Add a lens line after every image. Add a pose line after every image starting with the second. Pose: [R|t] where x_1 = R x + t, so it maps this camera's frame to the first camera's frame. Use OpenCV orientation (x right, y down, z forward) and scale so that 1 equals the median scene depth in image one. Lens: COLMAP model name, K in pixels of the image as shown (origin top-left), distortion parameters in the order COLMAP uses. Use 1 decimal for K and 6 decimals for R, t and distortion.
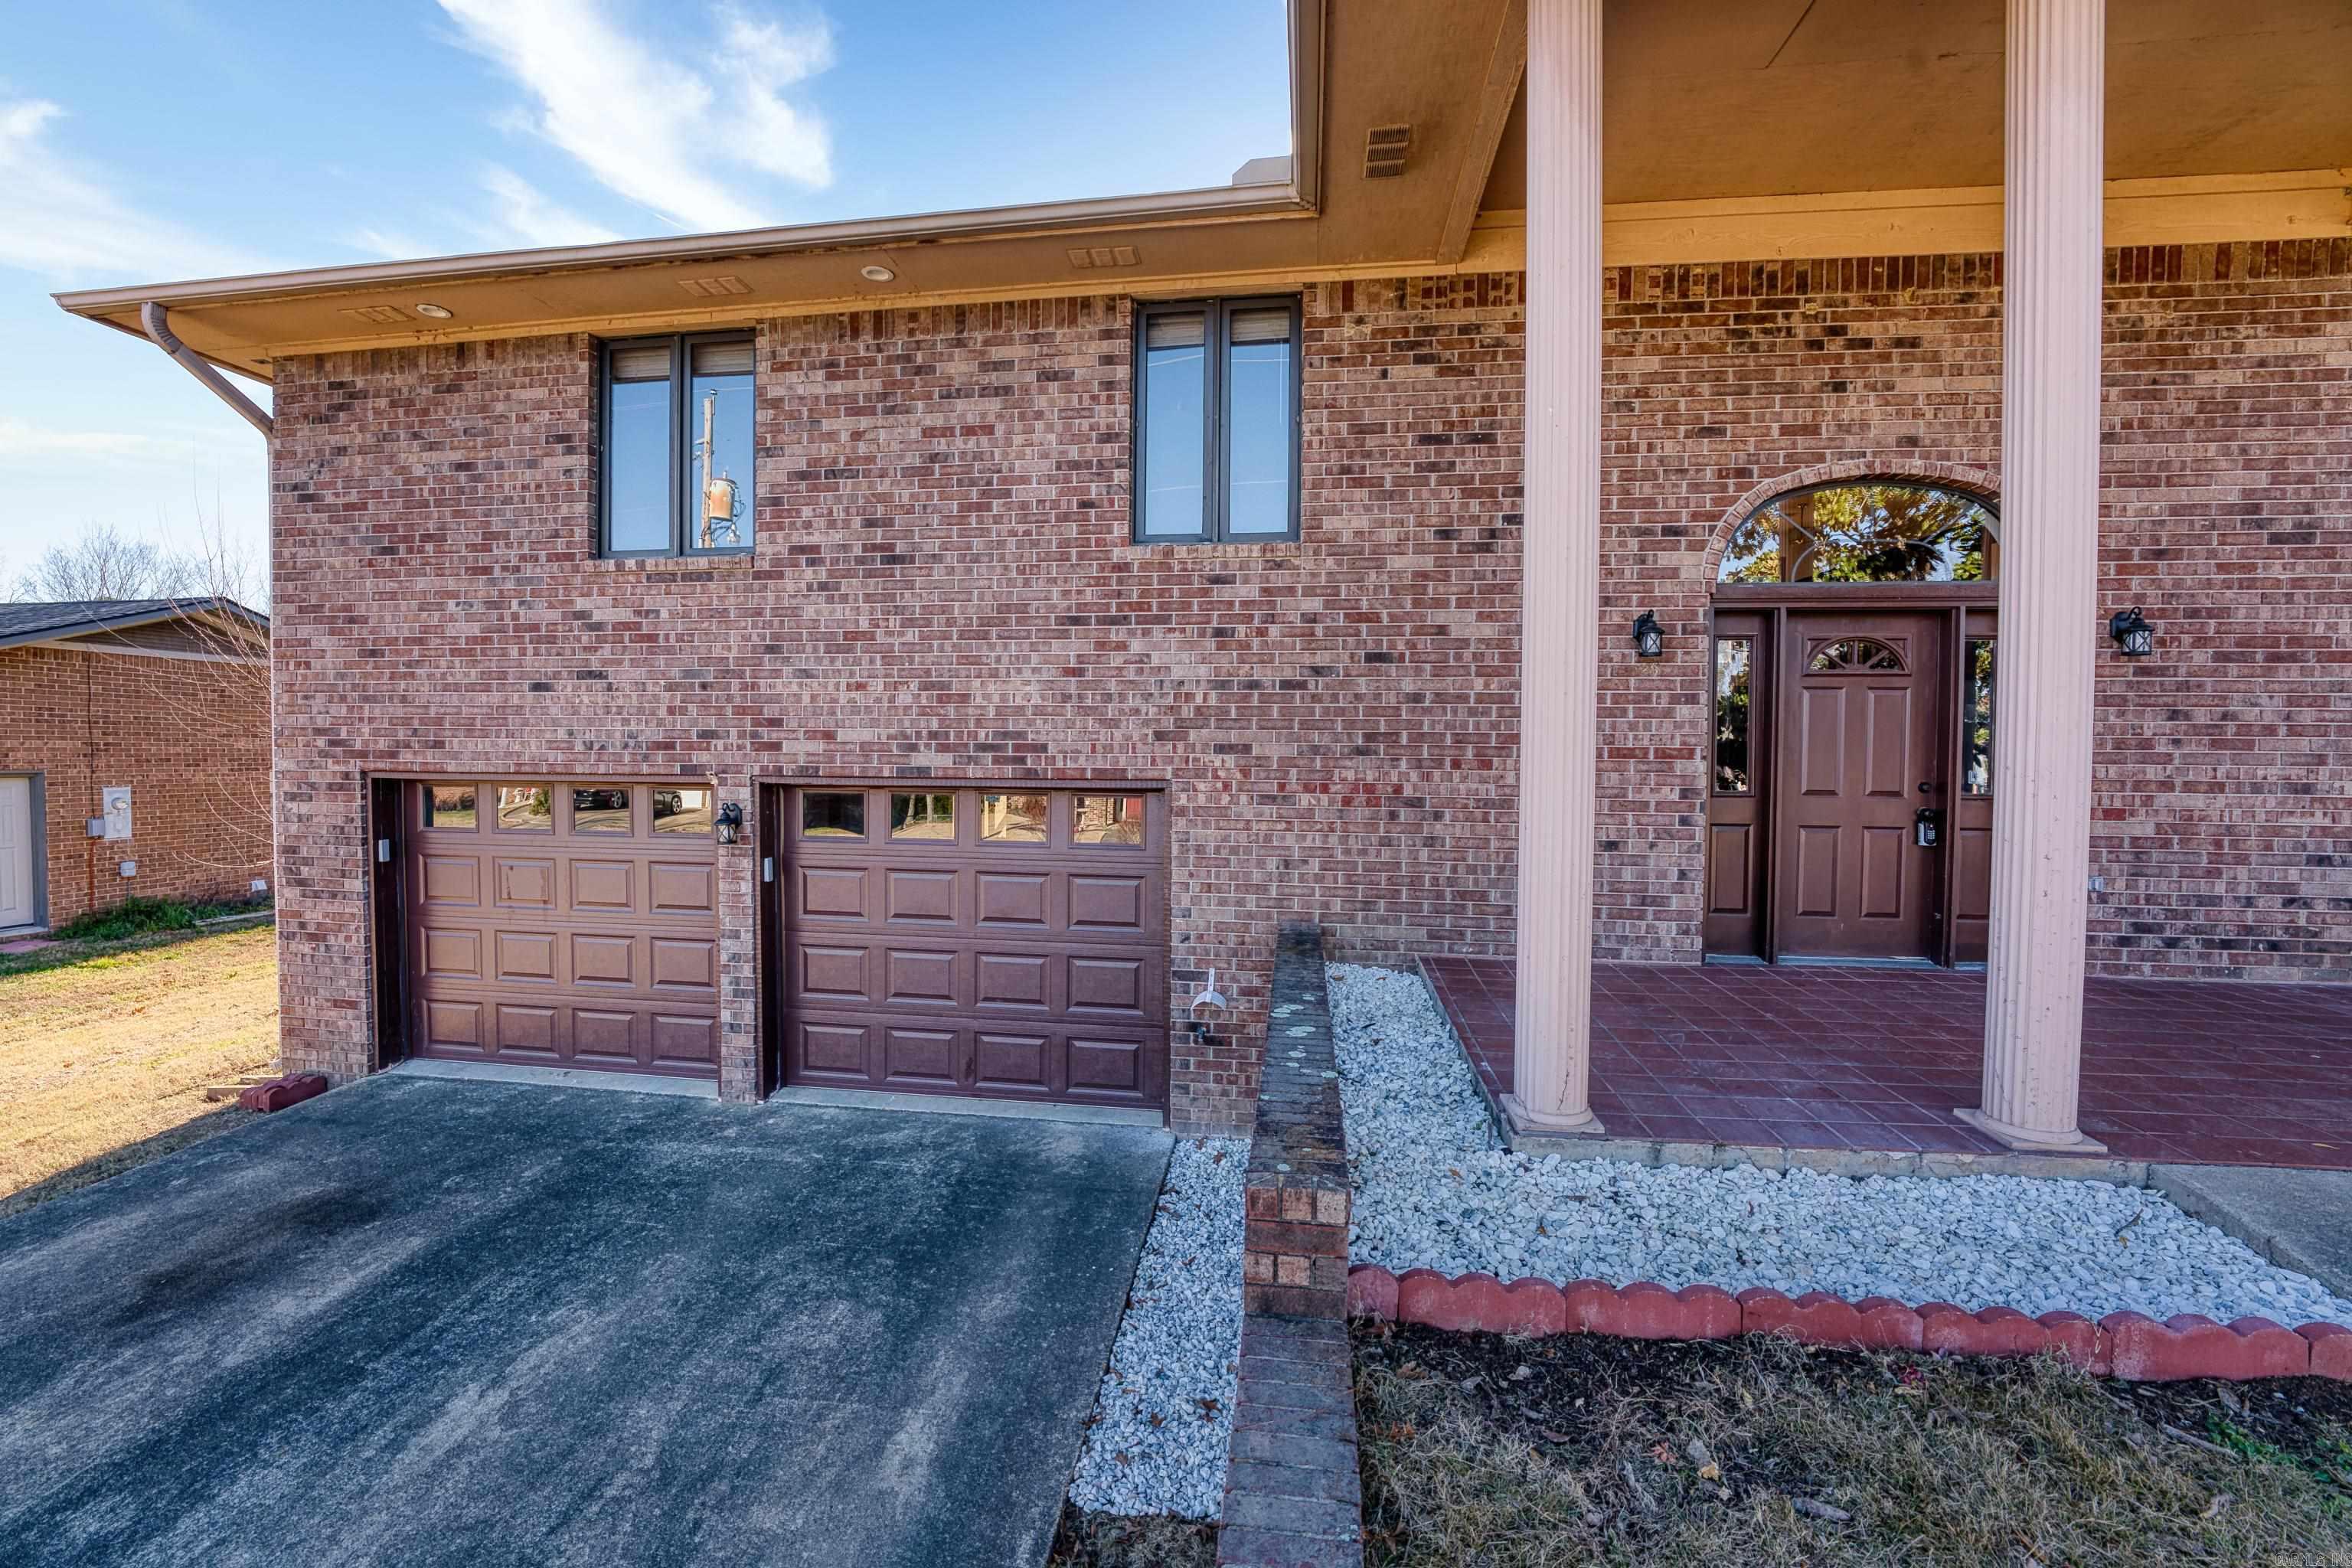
lens RADIAL K [[950.4, 0, 1161.4], [0, 950.4, 778.5], [0, 0, 1]] dist [-0.029037, 0.003540]
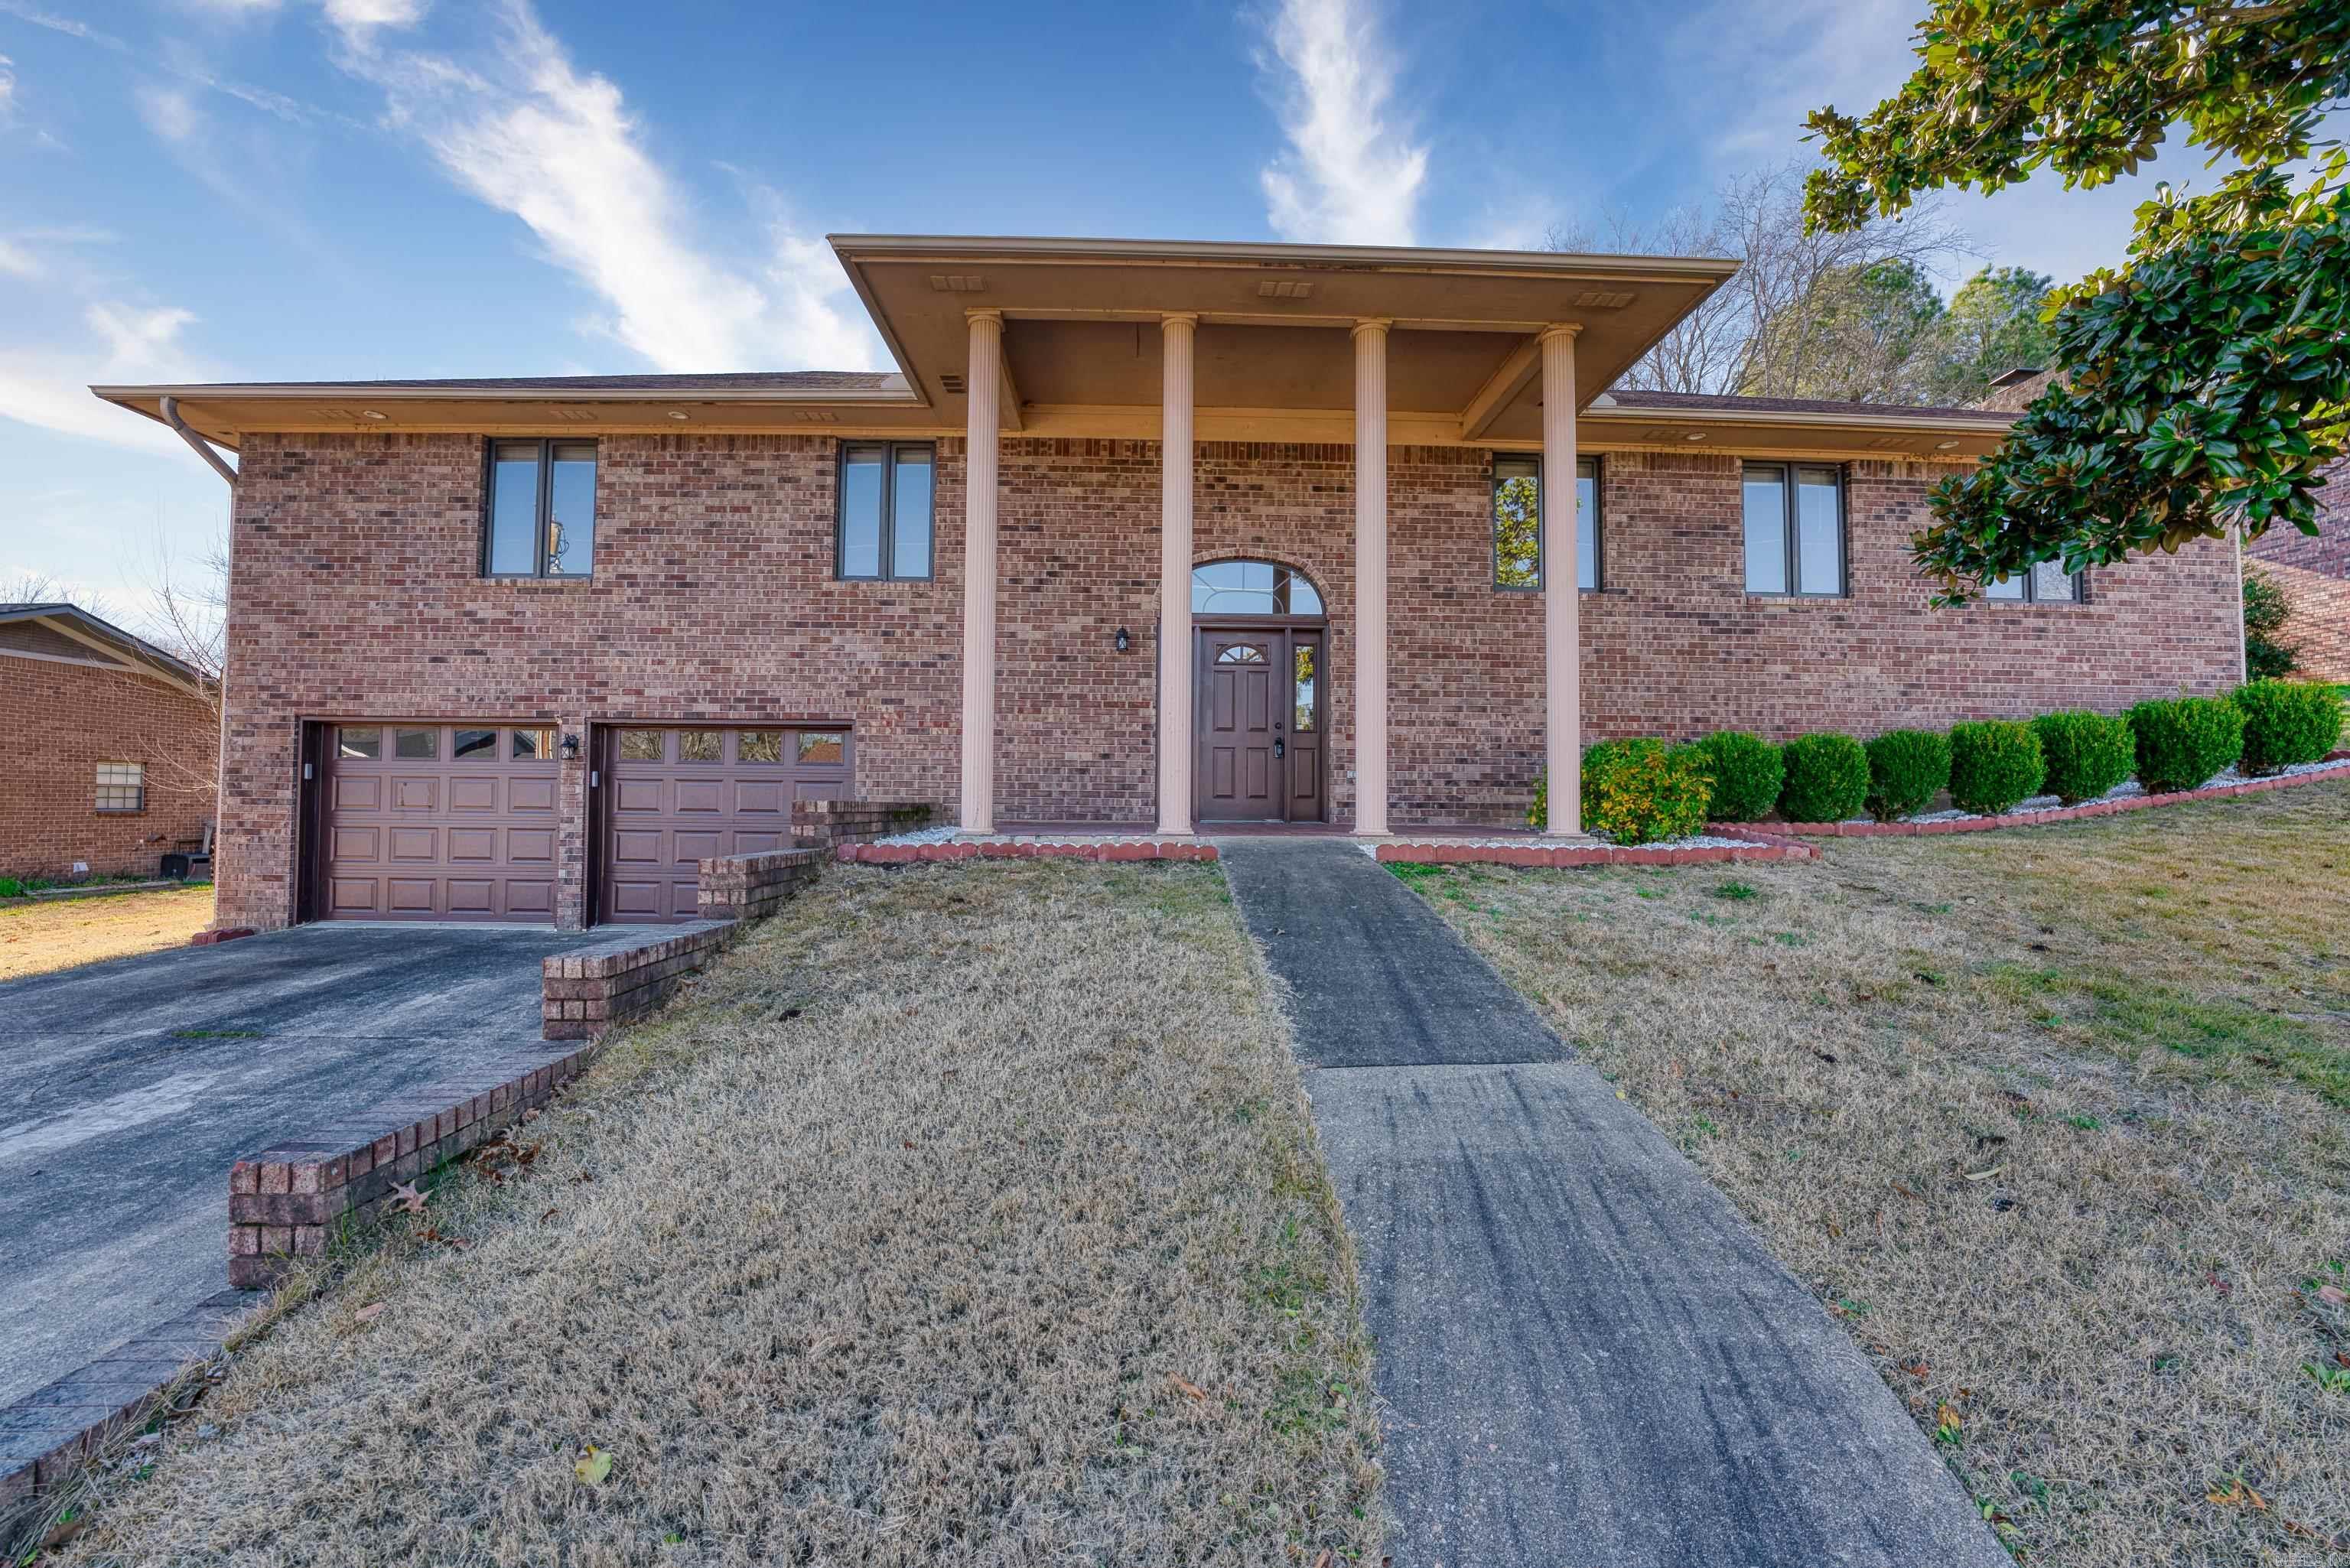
lens RADIAL K [[949.5, 0, 1160.4], [0, 949.5, 778.5], [0, 0, 1]] dist [-0.029037, 0.003540]
pose [[0.986375, 0.006134, 0.164395, 0.266668], [0.003895, 0.998154, -0.060616, 0.208191], [-0.164464, 0.060430, 0.984530, -0.727996]]
